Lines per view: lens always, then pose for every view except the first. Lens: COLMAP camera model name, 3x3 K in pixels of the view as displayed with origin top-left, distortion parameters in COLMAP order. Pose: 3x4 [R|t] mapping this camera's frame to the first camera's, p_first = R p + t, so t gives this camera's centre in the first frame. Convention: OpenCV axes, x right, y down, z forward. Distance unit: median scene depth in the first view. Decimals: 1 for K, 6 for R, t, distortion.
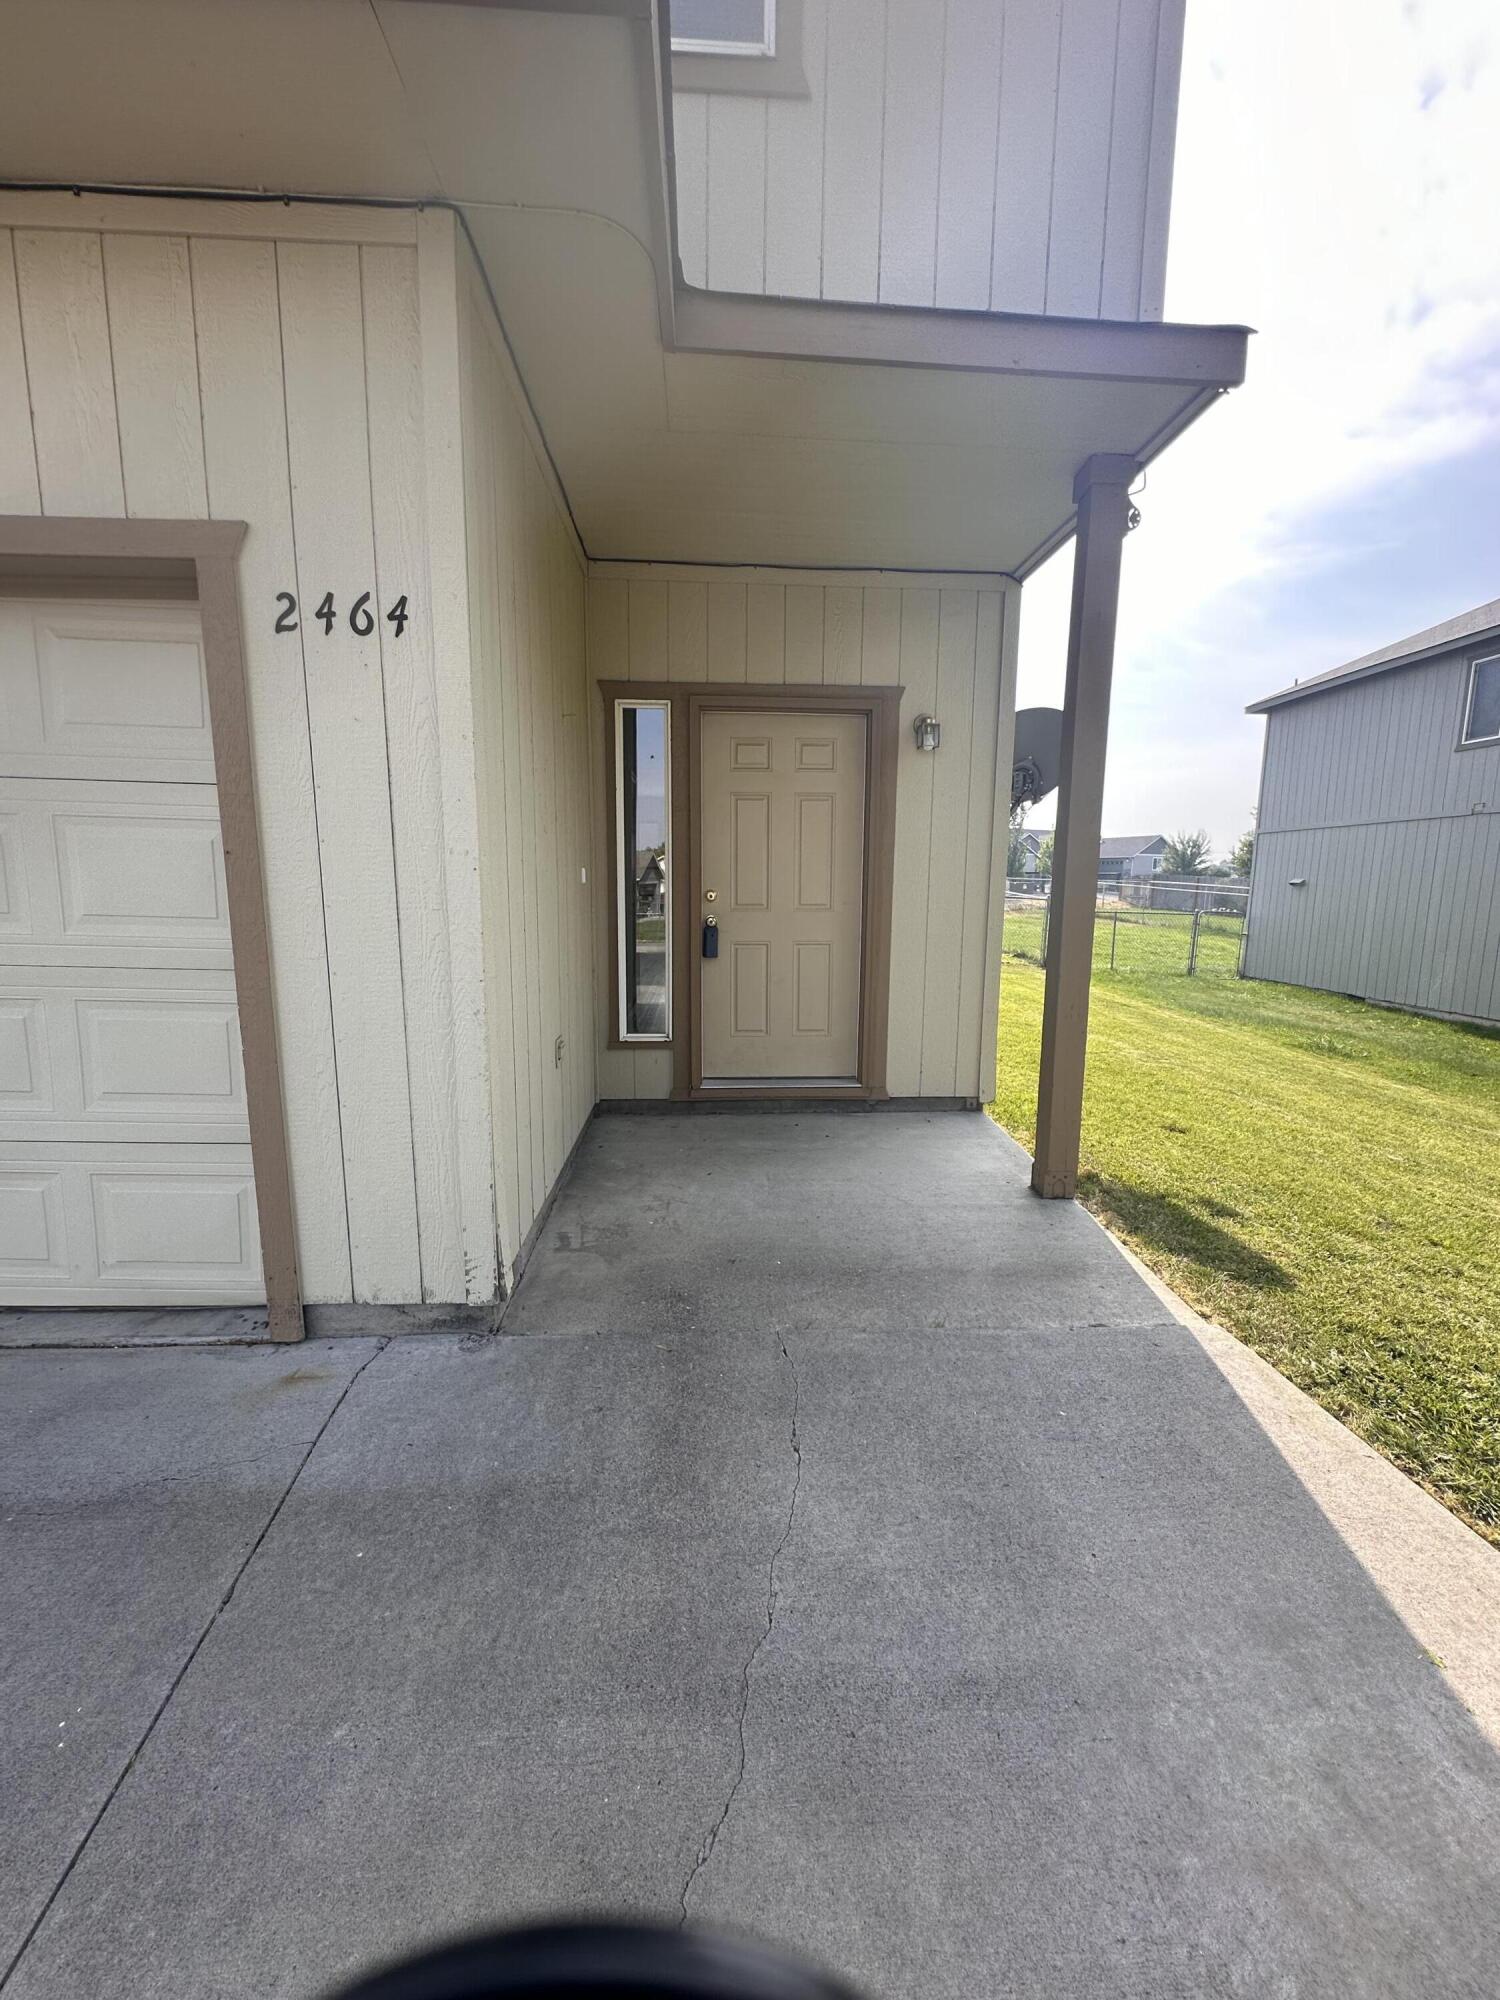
lens RADIAL K [[788.9, 0, 750.0], [0, 788.9, 1000.0], [0, 0, 1]] dist [-0.001760, 0.001089]
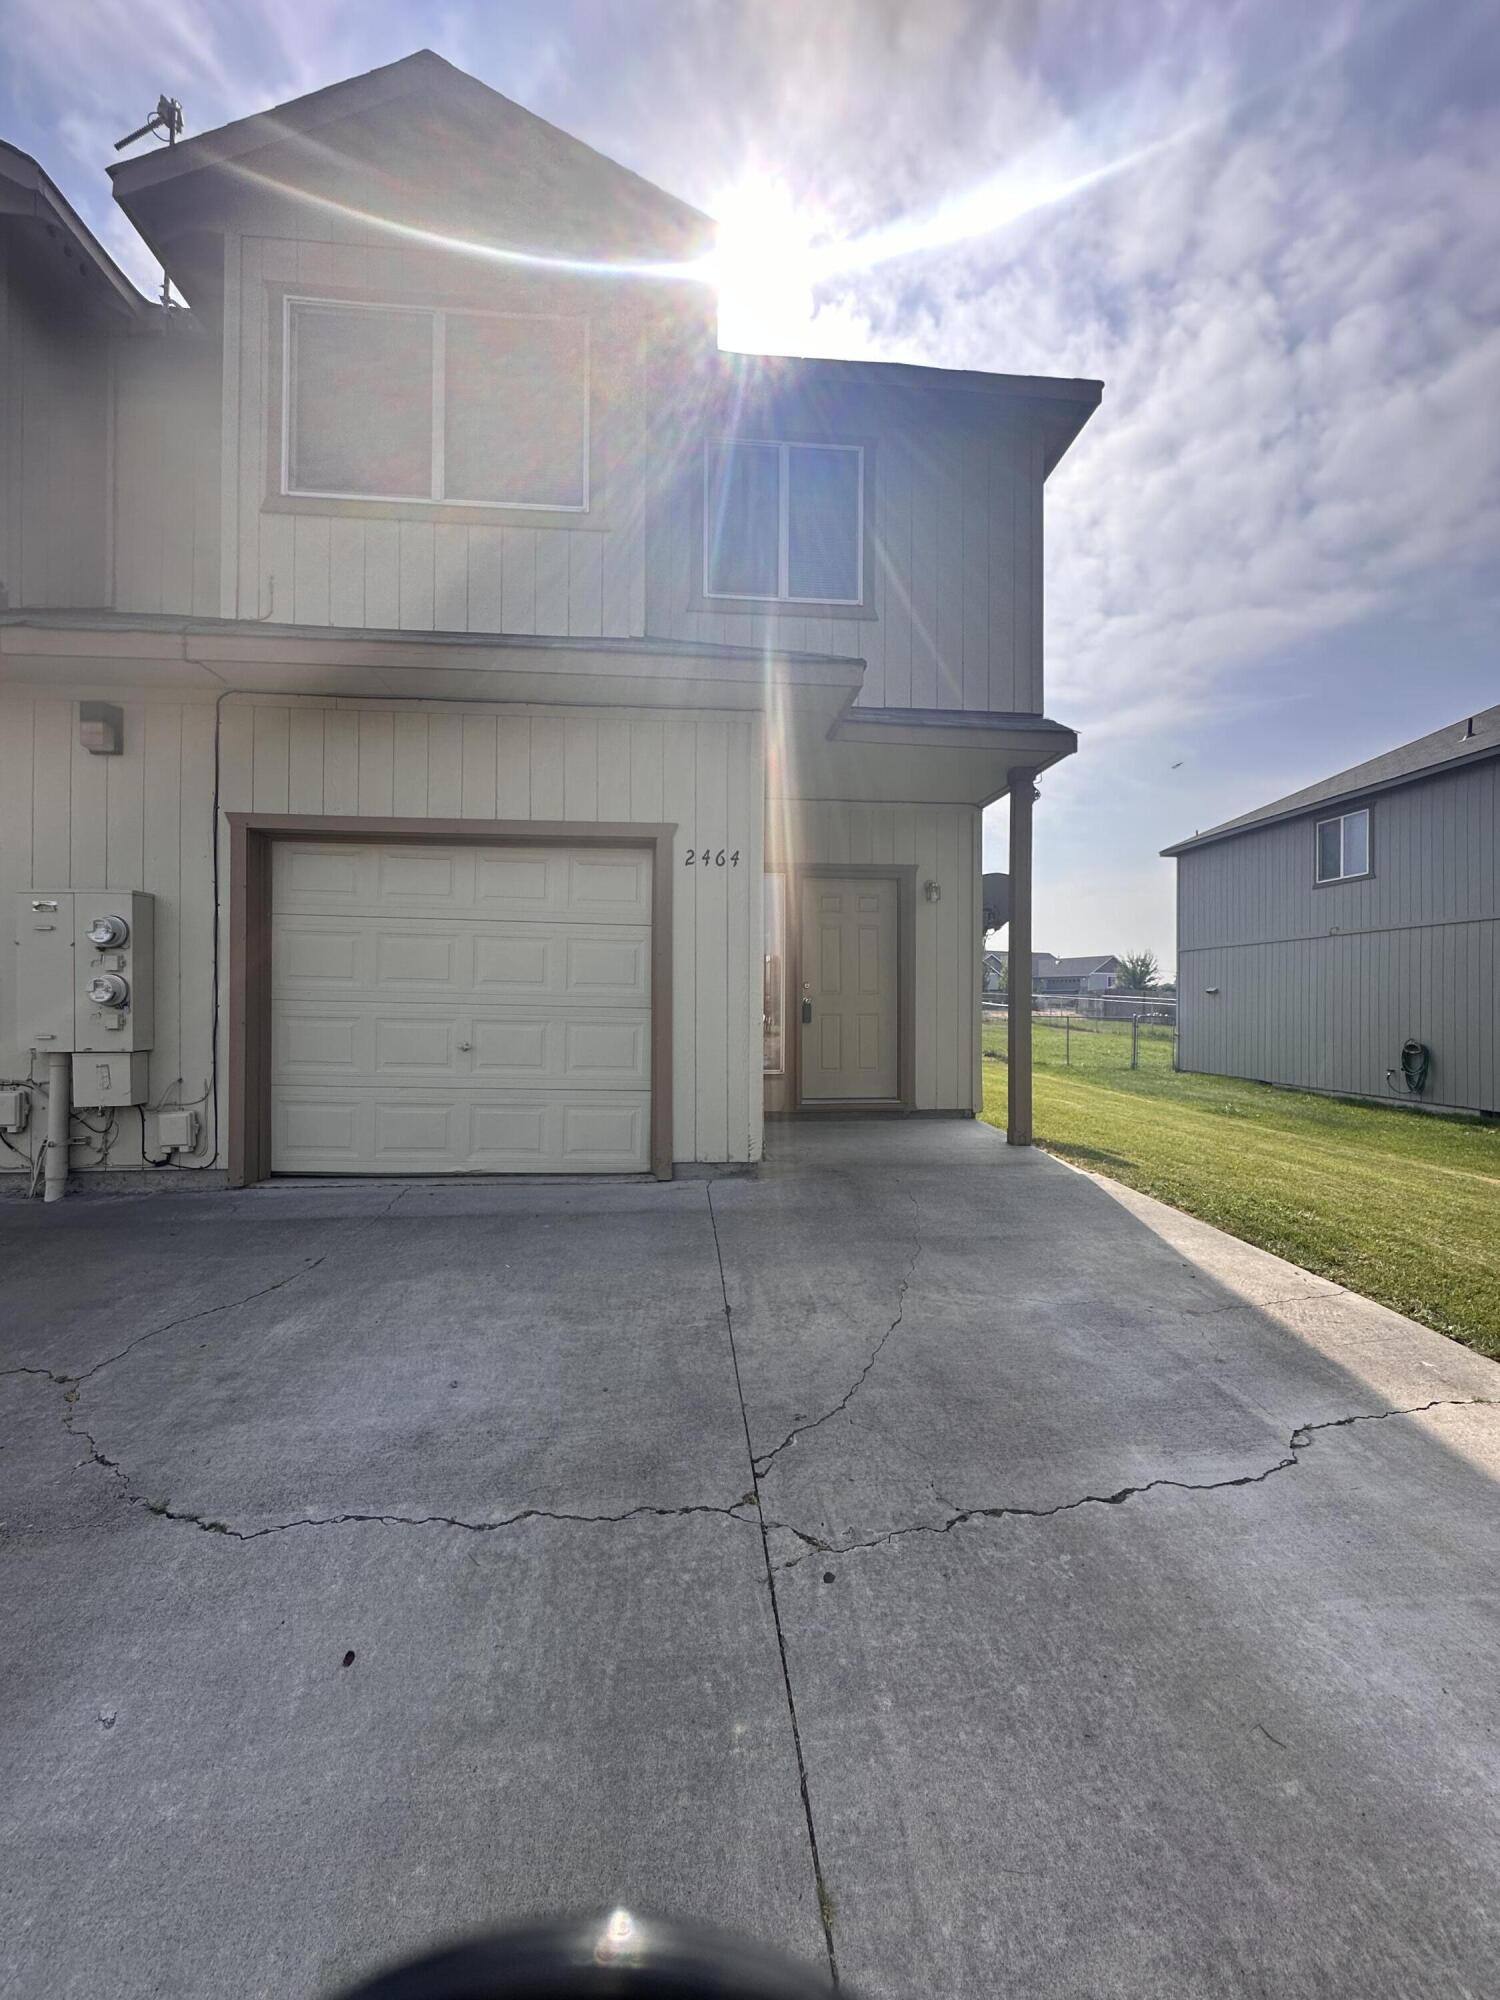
lens RADIAL K [[813.8, 0, 750.0], [0, 813.8, 1000.0], [0, 0, 1]] dist [0.017788, 0.000435]
pose [[0.998916, -0.004596, 0.046329, -0.097491], [0.011628, 0.988207, -0.152684, 0.061898], [-0.045081, 0.153058, 0.987188, -0.266590]]
